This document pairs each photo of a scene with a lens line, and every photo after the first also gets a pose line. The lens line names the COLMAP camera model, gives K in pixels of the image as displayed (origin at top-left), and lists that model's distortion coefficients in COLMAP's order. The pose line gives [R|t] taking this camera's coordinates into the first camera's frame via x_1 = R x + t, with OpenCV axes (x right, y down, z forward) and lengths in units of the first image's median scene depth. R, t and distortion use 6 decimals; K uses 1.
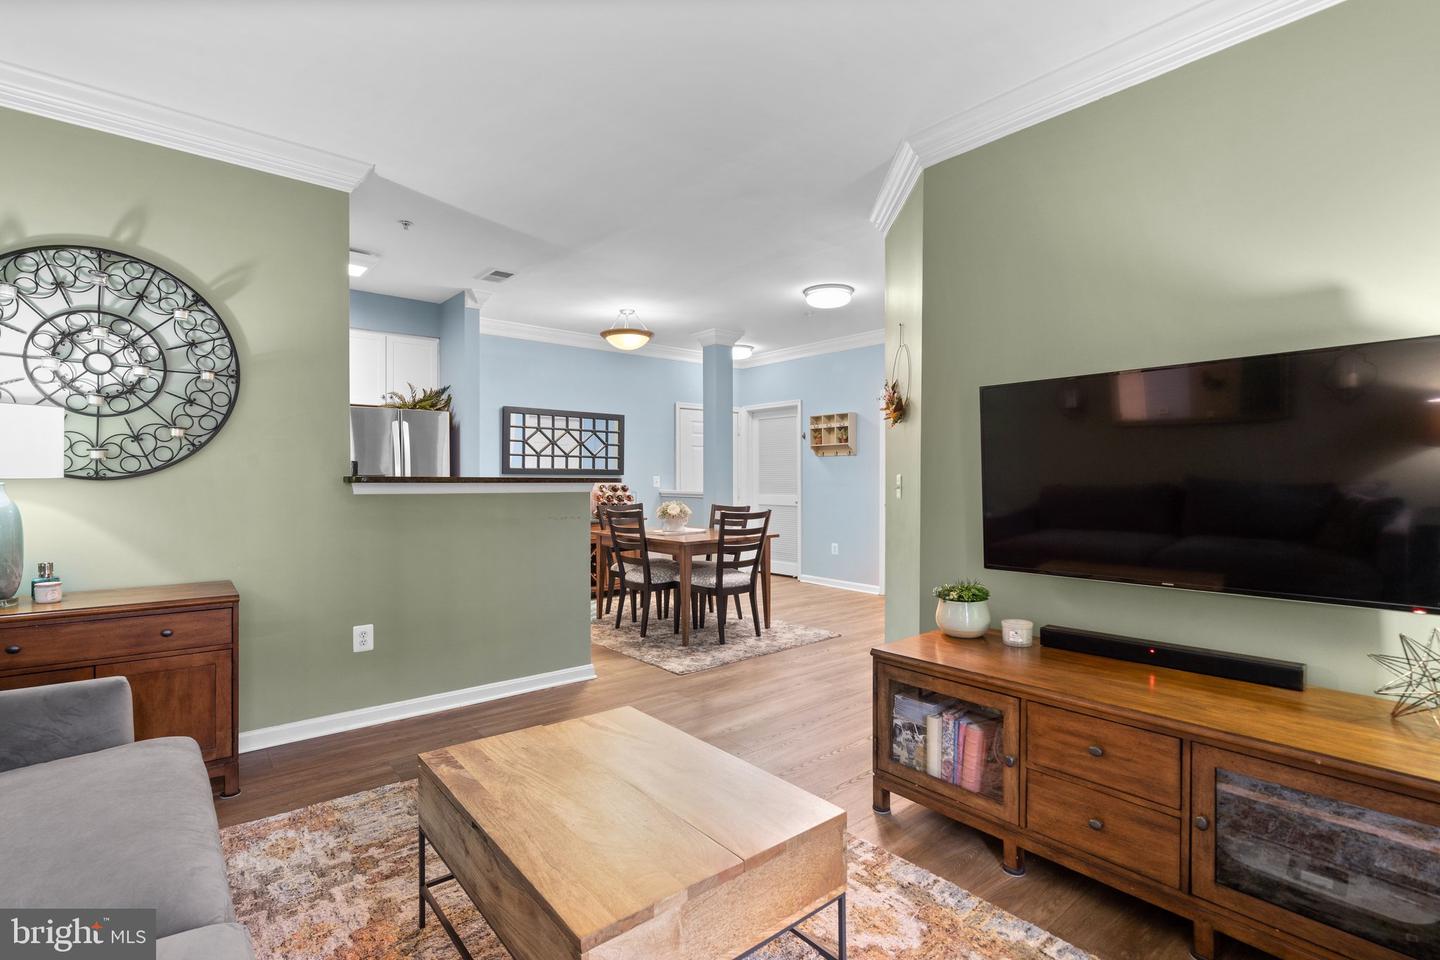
lens RADIAL K [[664.6, 0, 704.6], [0, 664.6, 484.9], [0, 0, 1]] dist [-0.007140, 0.003084]
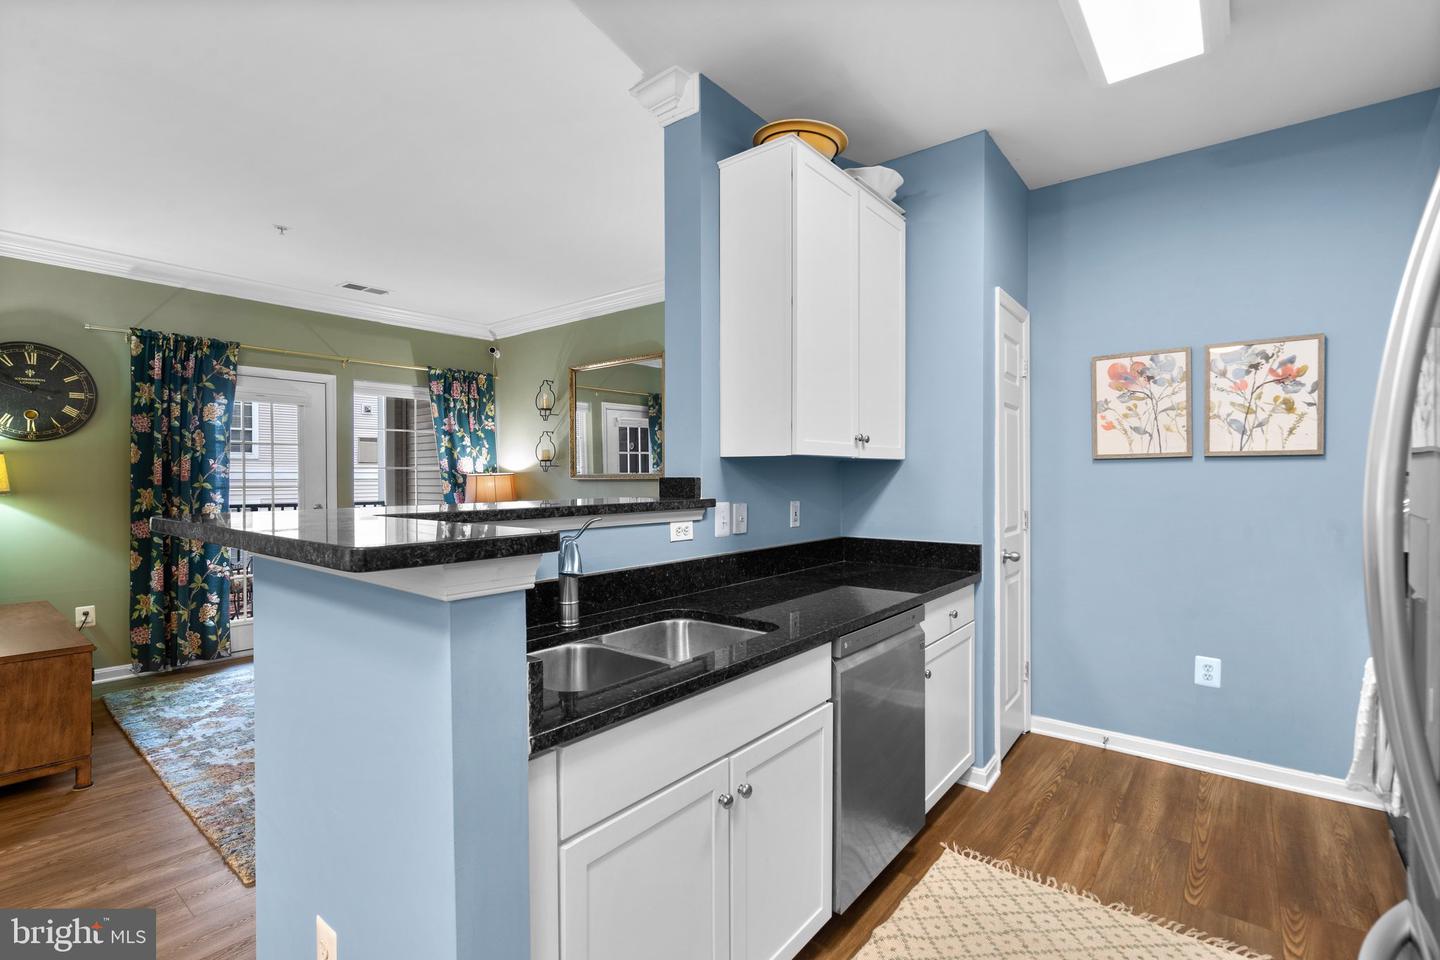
lens RADIAL K [[664.6, 0, 711.3], [0, 664.6, 482.7], [0, 0, 1]] dist [-0.007140, 0.003084]
pose [[-0.978982, 0.003243, -0.203923, -0.534110], [-0.000435, 0.999838, 0.017985, -0.055589], [0.203948, 0.017696, -0.978822, 2.206034]]
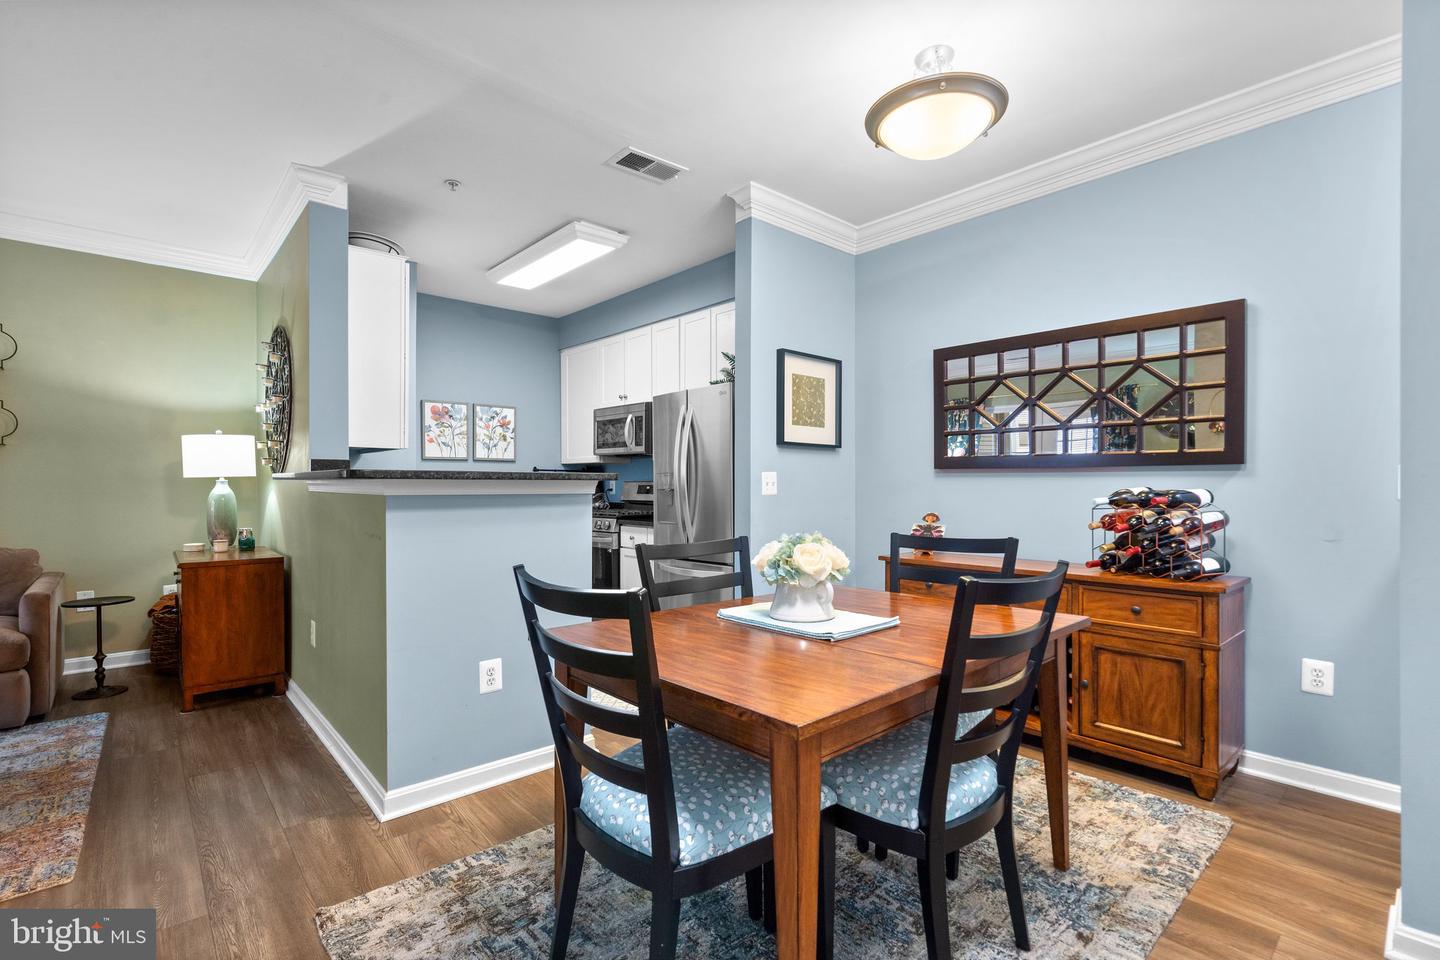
lens RADIAL K [[664.6, 0, 714.2], [0, 664.6, 490.7], [0, 0, 1]] dist [-0.007140, 0.003084]
pose [[0.034506, 0.007912, -0.999373, 0.656644], [-0.009364, 0.999927, 0.007593, -0.002270], [0.999361, 0.009096, 0.034577, 1.999463]]
